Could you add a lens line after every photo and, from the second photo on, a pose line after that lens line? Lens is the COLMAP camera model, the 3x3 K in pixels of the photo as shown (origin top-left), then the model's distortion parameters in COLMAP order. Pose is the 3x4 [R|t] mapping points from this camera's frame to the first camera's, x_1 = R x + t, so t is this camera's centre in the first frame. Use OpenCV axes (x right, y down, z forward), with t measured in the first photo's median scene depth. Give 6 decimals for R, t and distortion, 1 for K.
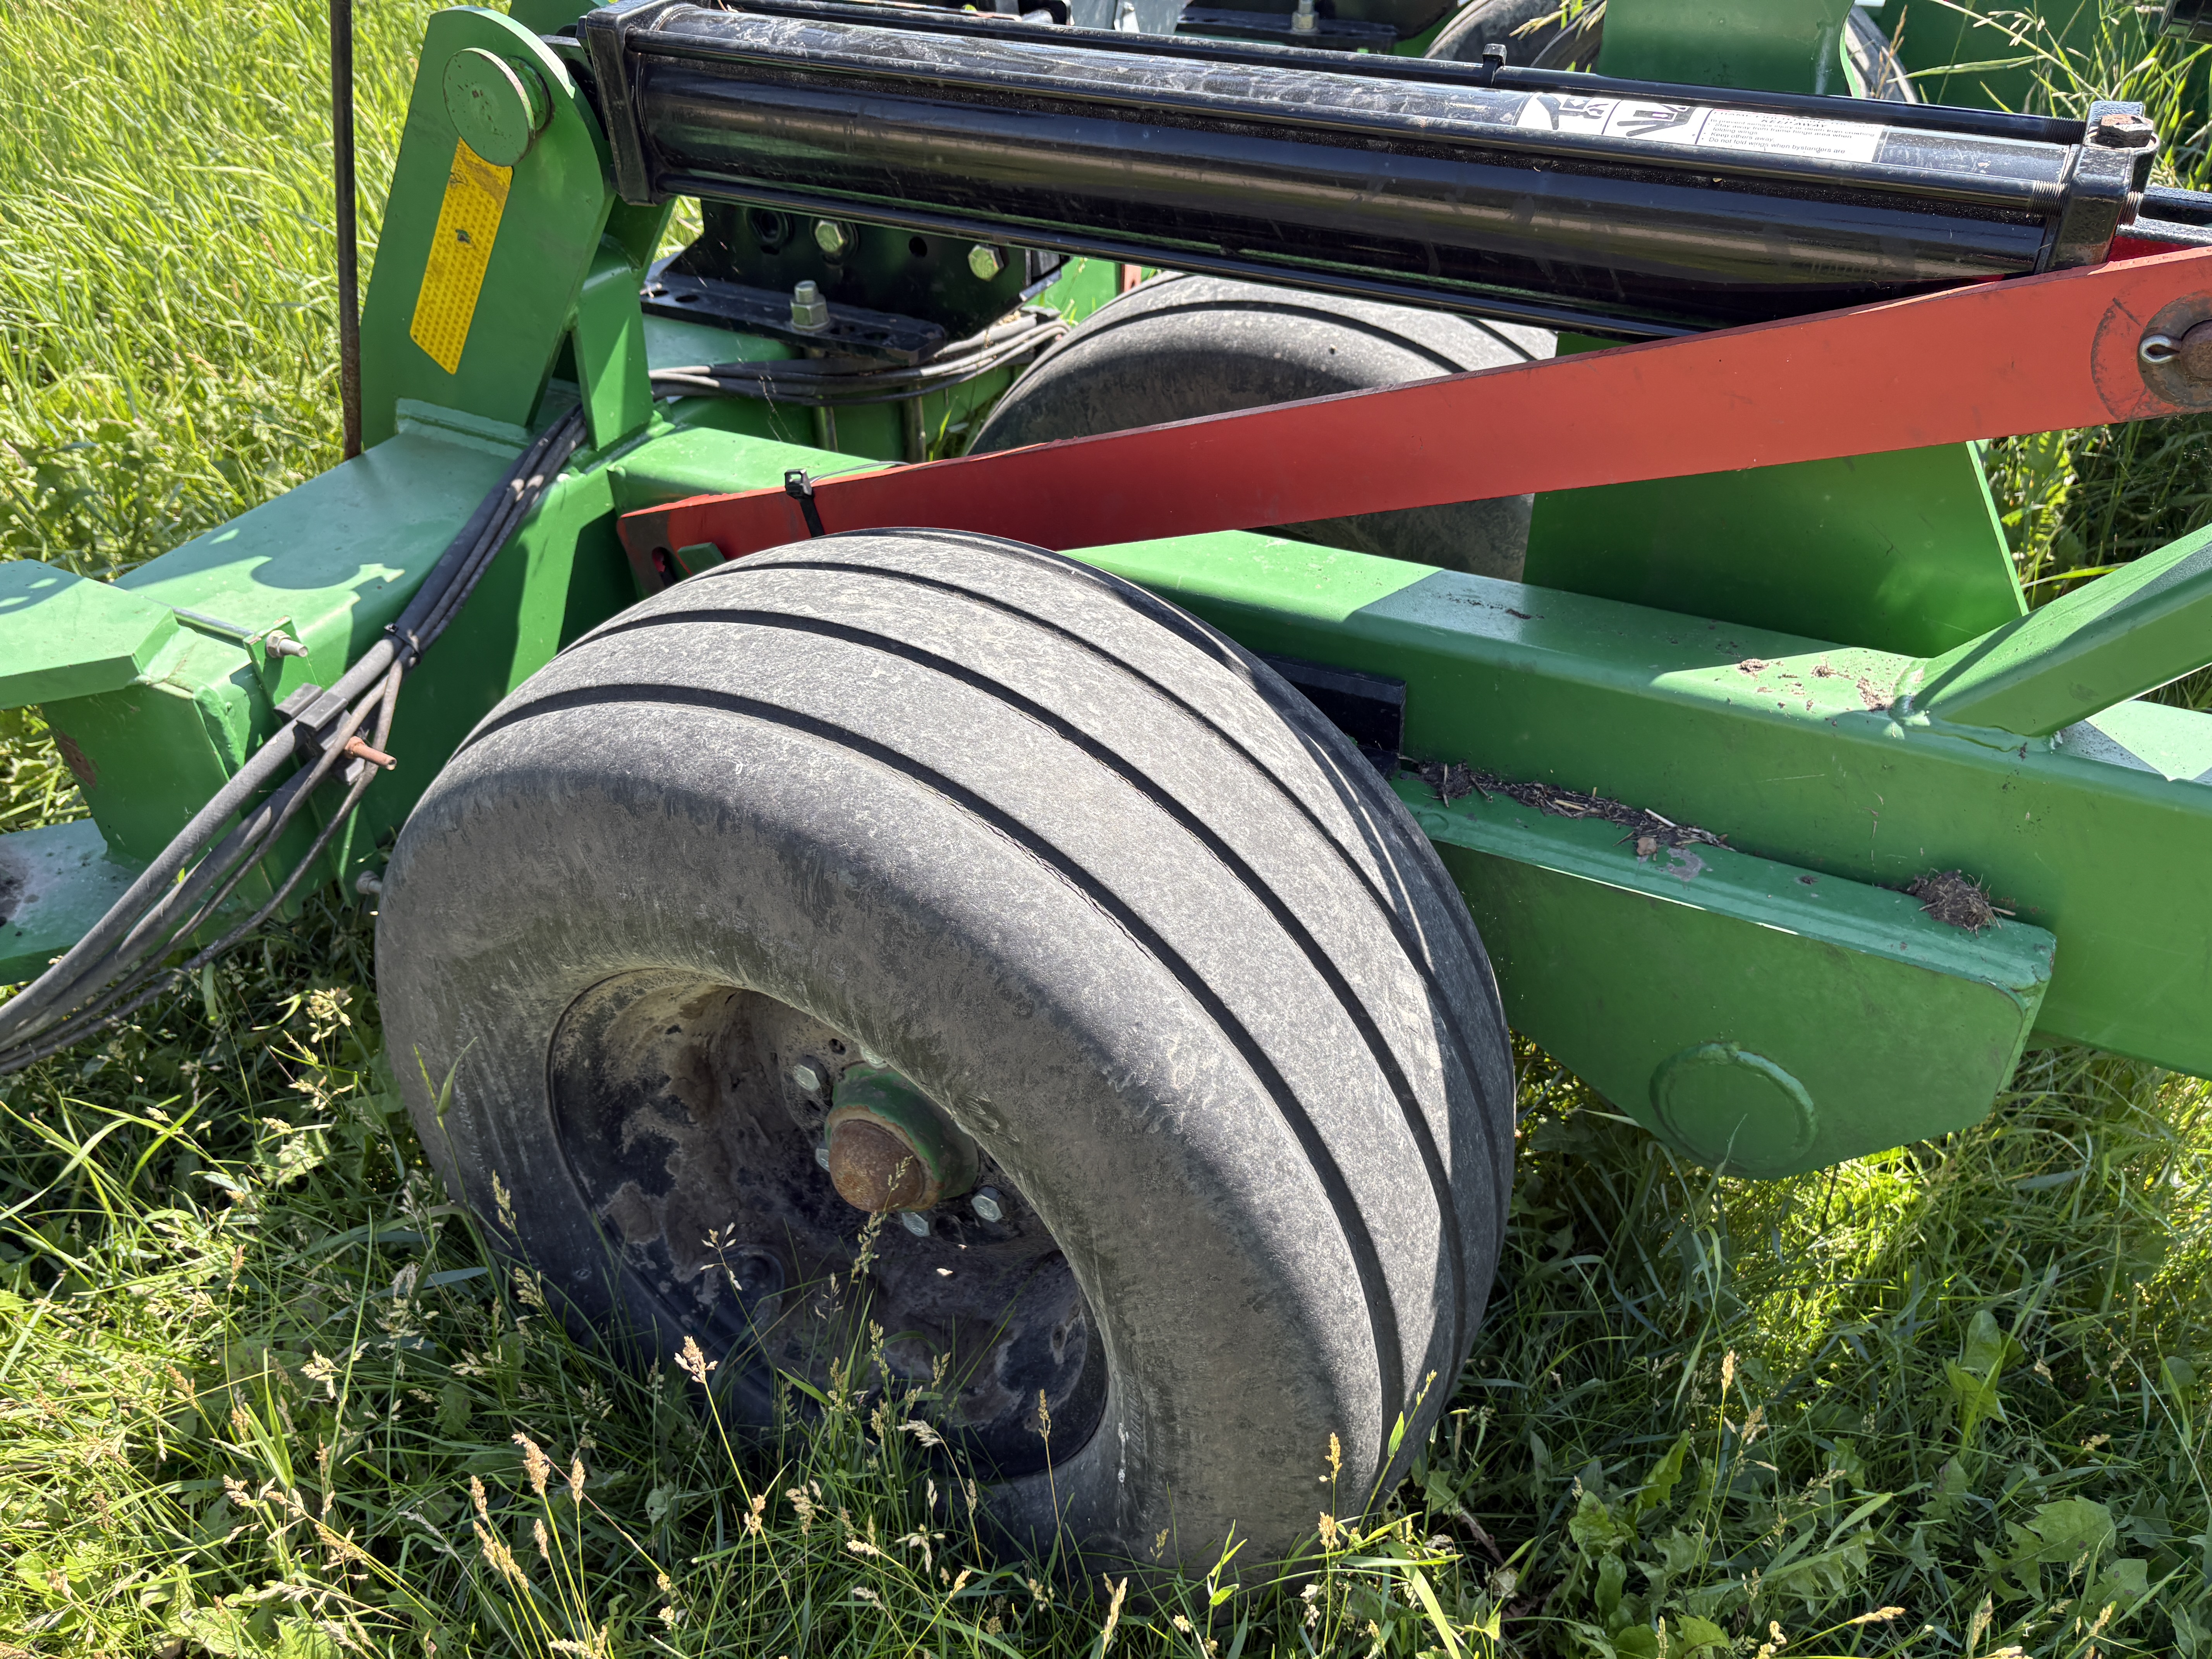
lens RADIAL K [[1680.6, 0, 1073.9], [0, 1680.6, 821.0], [0, 0, 1]] dist [0.079230, -0.117974]
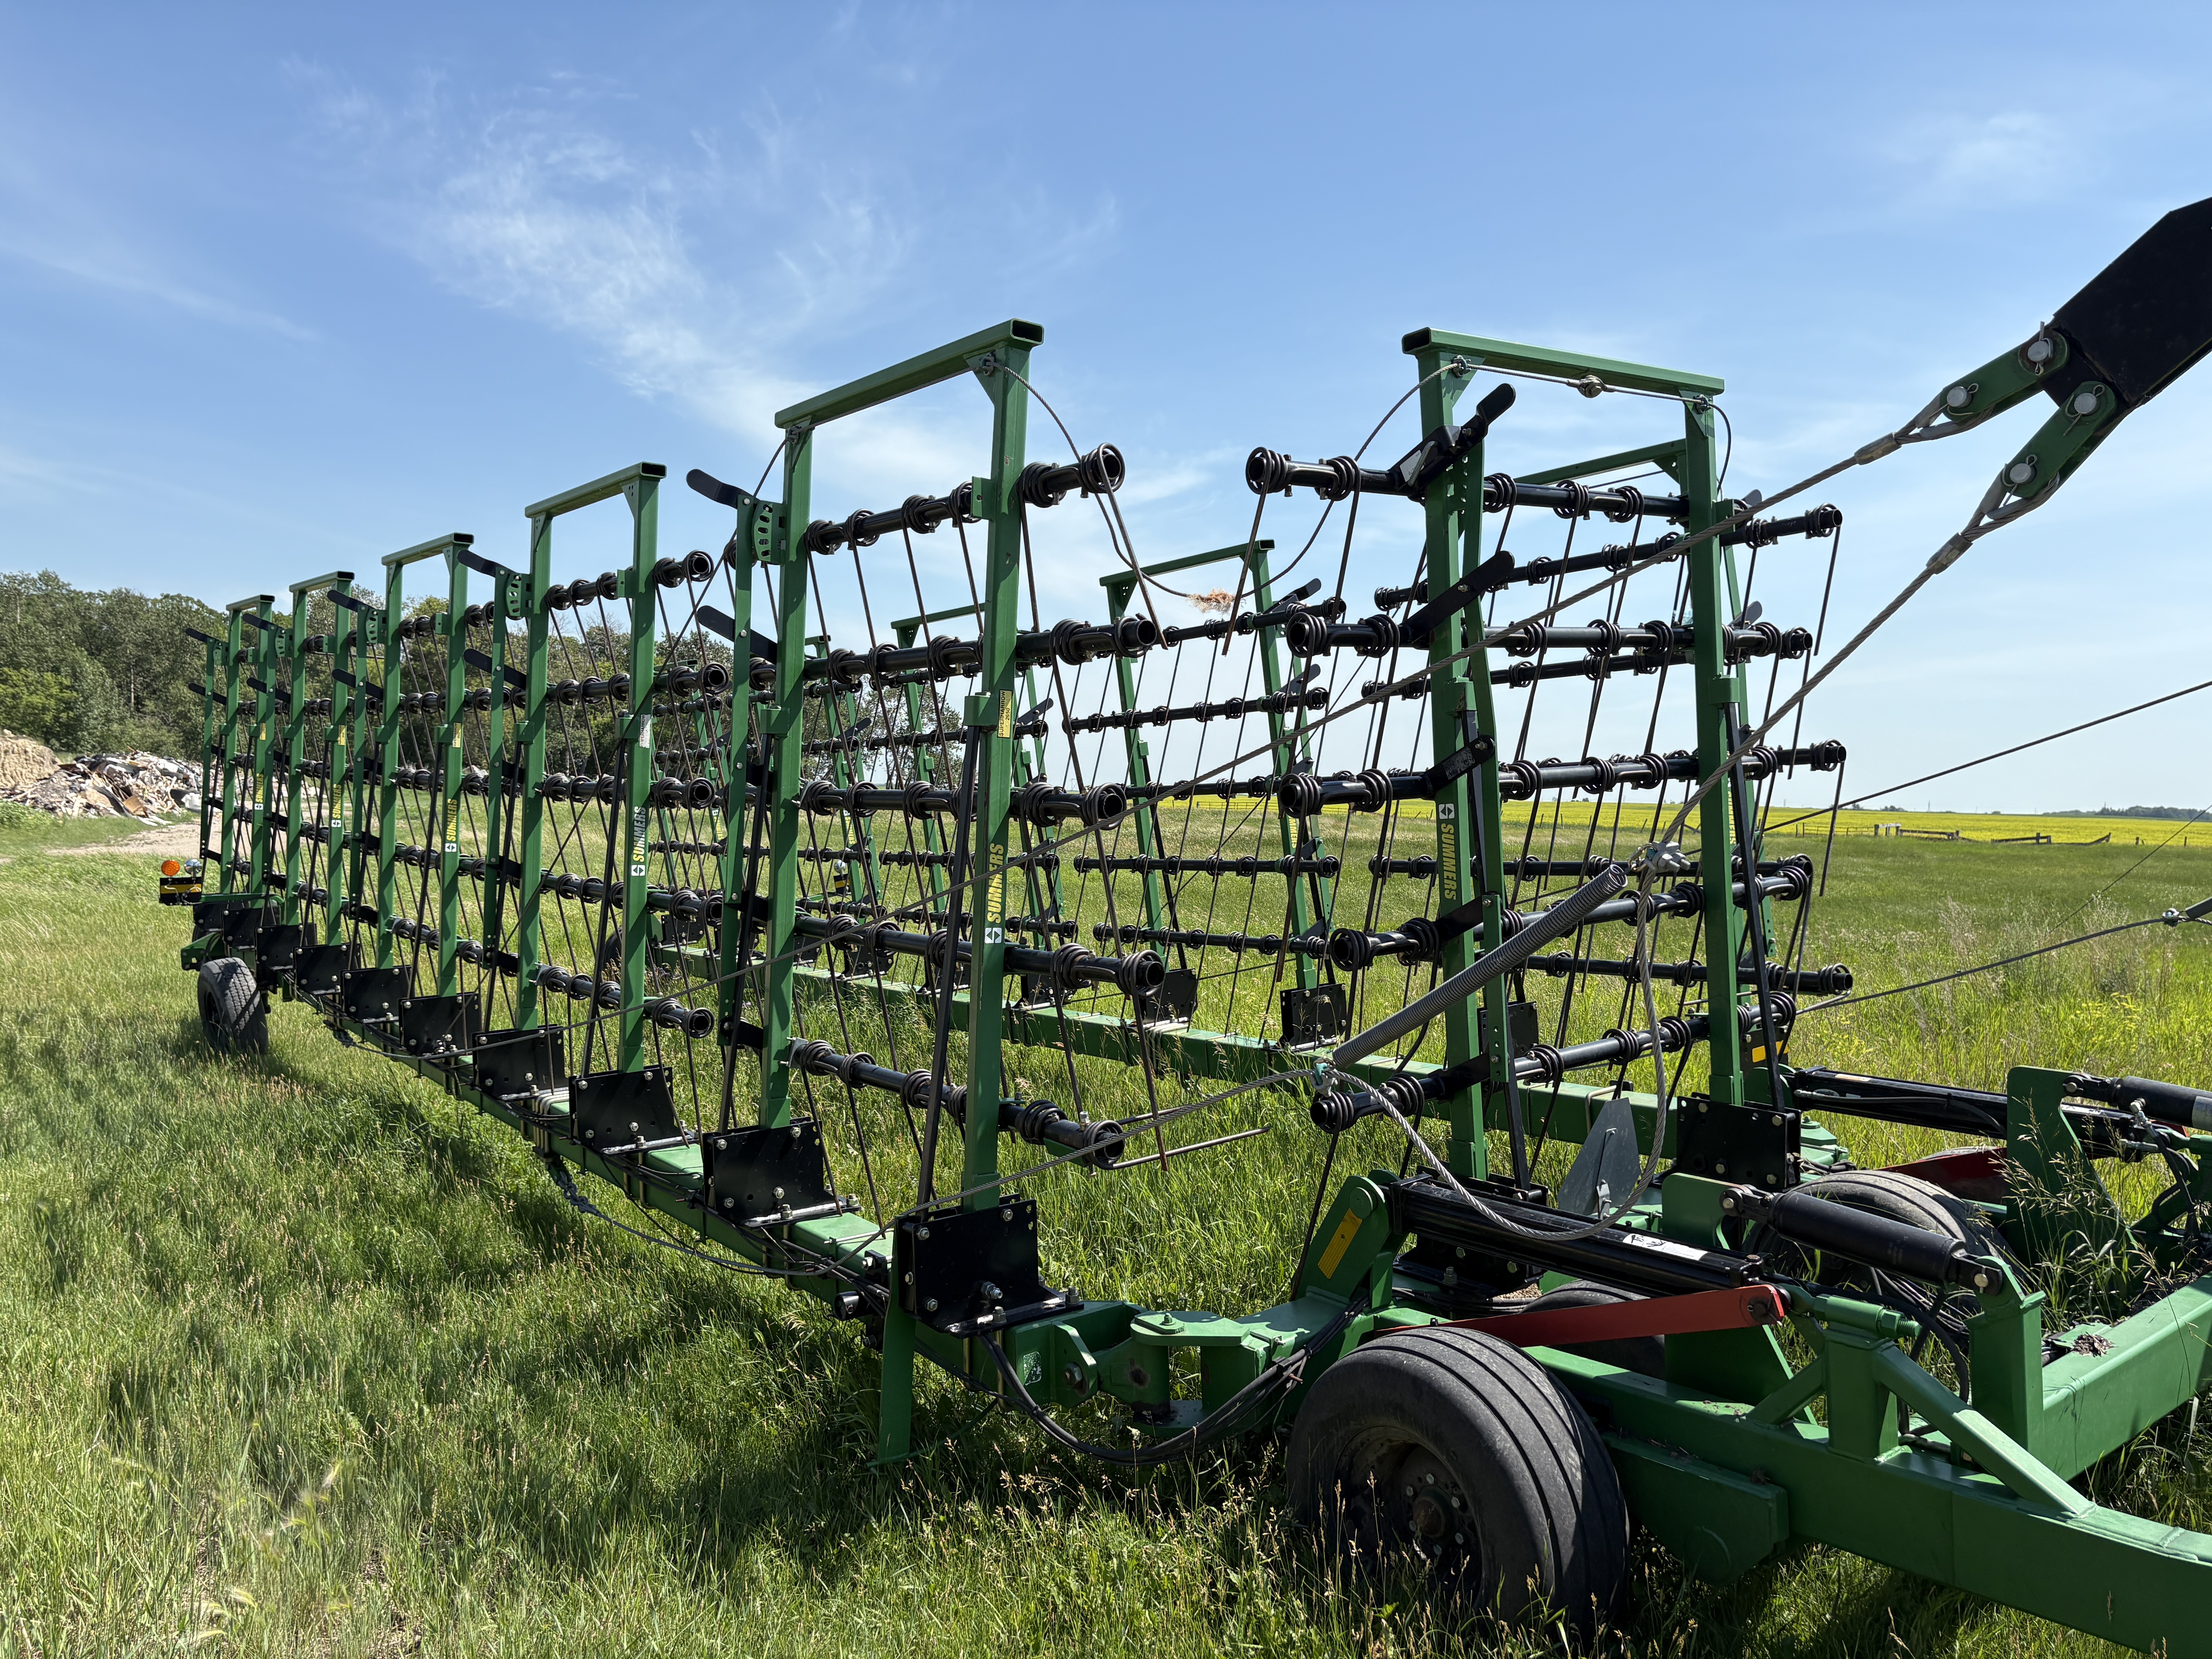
lens RADIAL K [[1680.6, 0, 1073.9], [0, 1680.6, 821.0], [0, 0, 1]] dist [0.079230, -0.117974]
pose [[0.911224, 0.016757, -0.411571, 0.551498], [-0.245715, 0.824045, -0.510465, 0.874993], [0.330599, 0.566276, 0.755007, -2.318291]]
